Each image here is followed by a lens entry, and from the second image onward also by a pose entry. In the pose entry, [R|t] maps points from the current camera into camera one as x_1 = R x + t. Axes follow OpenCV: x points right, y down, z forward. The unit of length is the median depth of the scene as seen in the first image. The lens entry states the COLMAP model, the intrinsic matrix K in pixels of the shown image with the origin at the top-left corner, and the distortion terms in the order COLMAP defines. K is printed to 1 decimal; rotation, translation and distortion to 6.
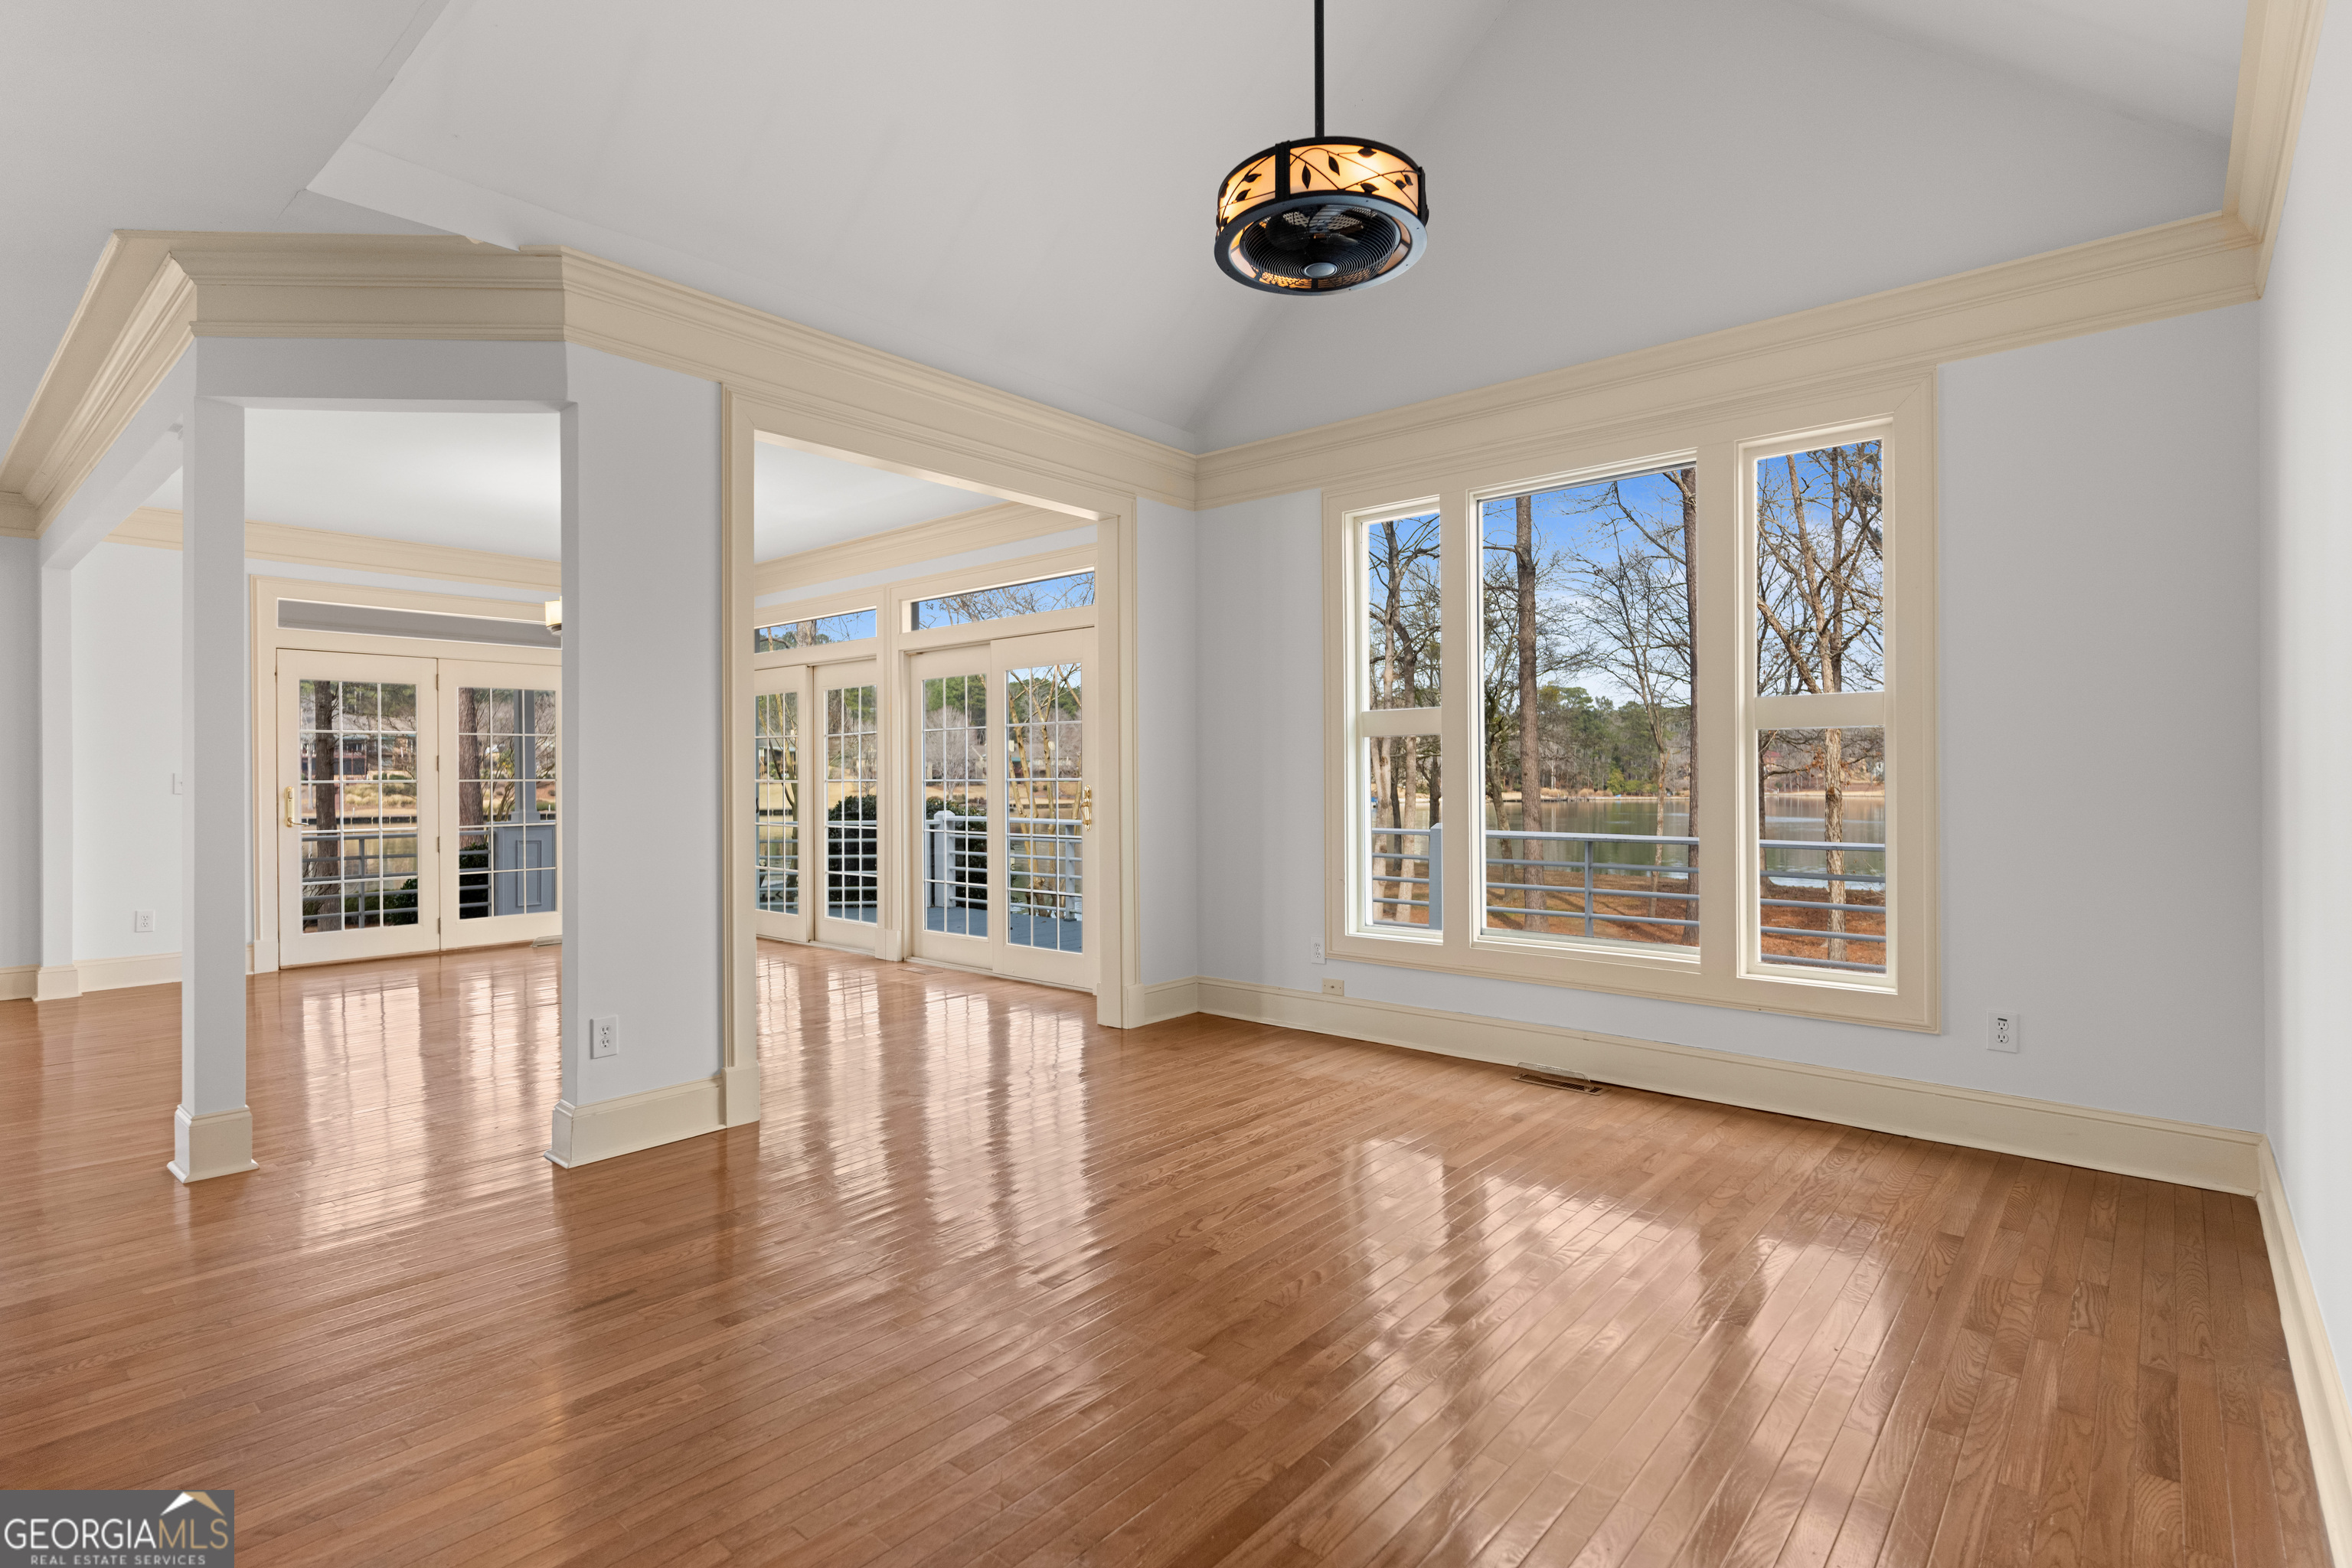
lens RADIAL K [[1142.3, 0, 1165.1], [0, 1142.3, 778.4], [0, 0, 1]] dist [0.005136, 0.000994]
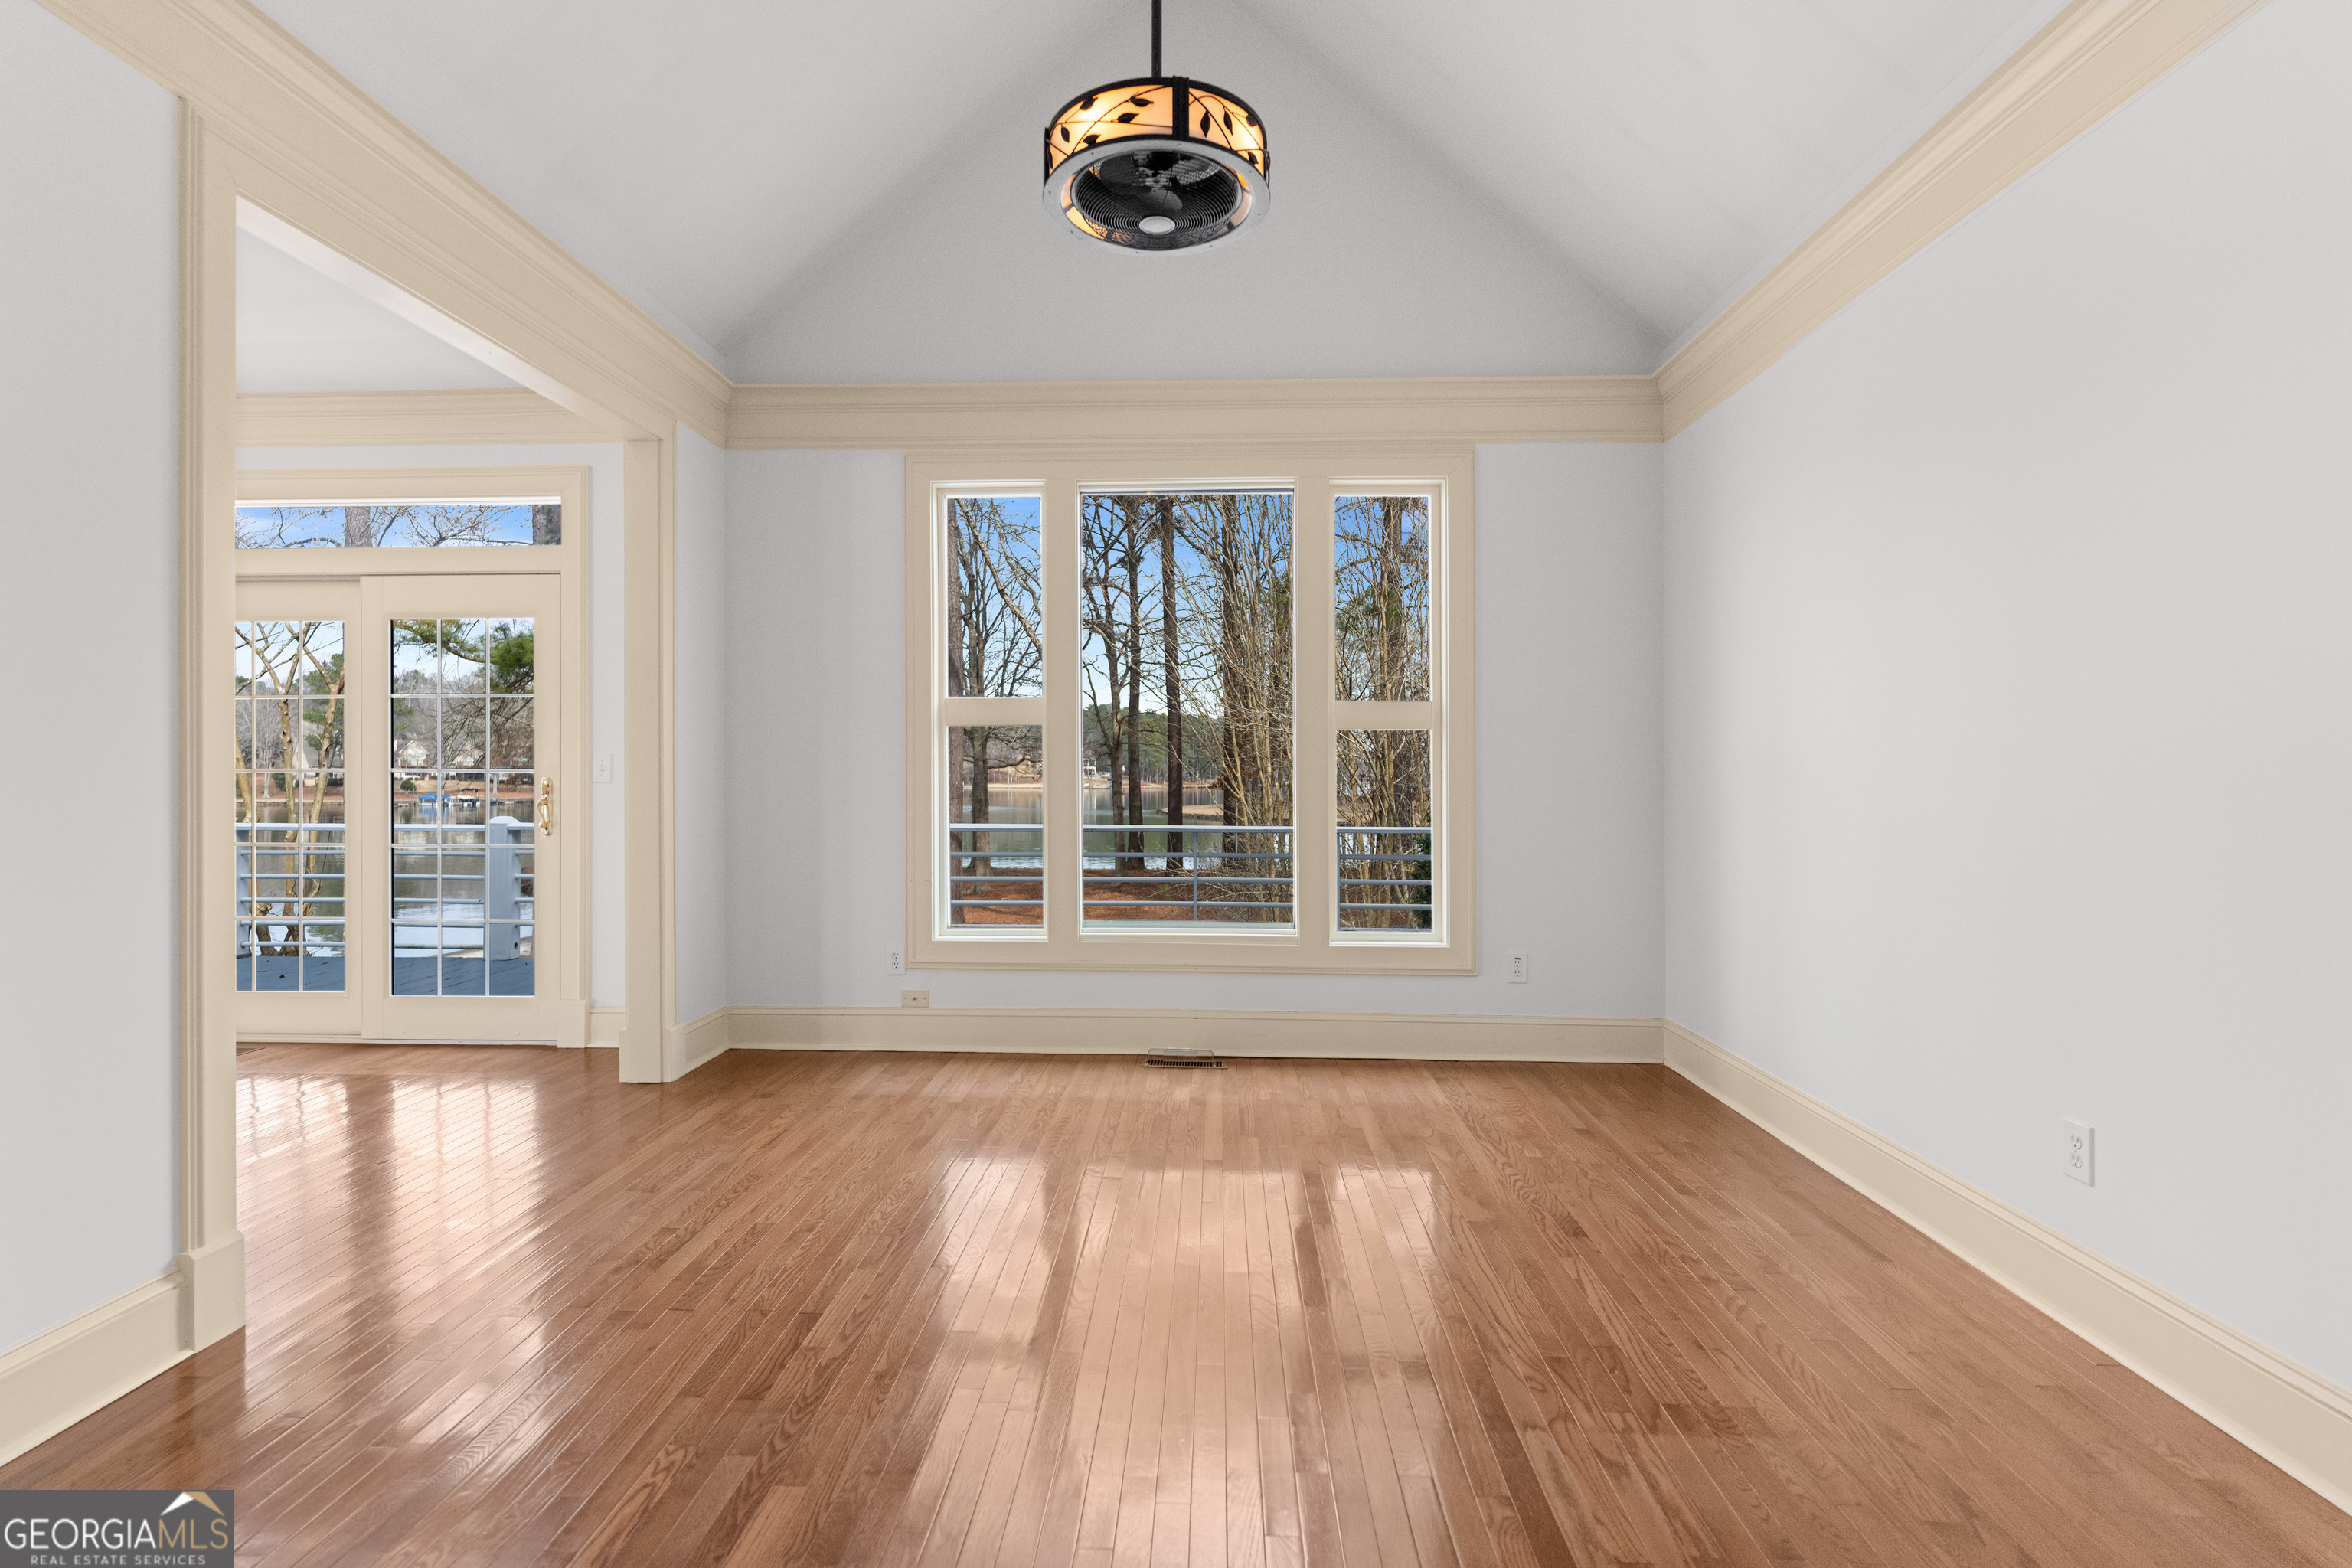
lens RADIAL K [[1138.1, 0, 1171.7], [0, 1138.1, 770.1], [0, 0, 1]] dist [-0.001470, -0.000076]
pose [[0.782675, 0.004468, 0.622414, -0.295343], [-0.004080, 0.999990, -0.002048, 0.001025], [-0.622417, -0.000937, 0.782685, 0.183146]]
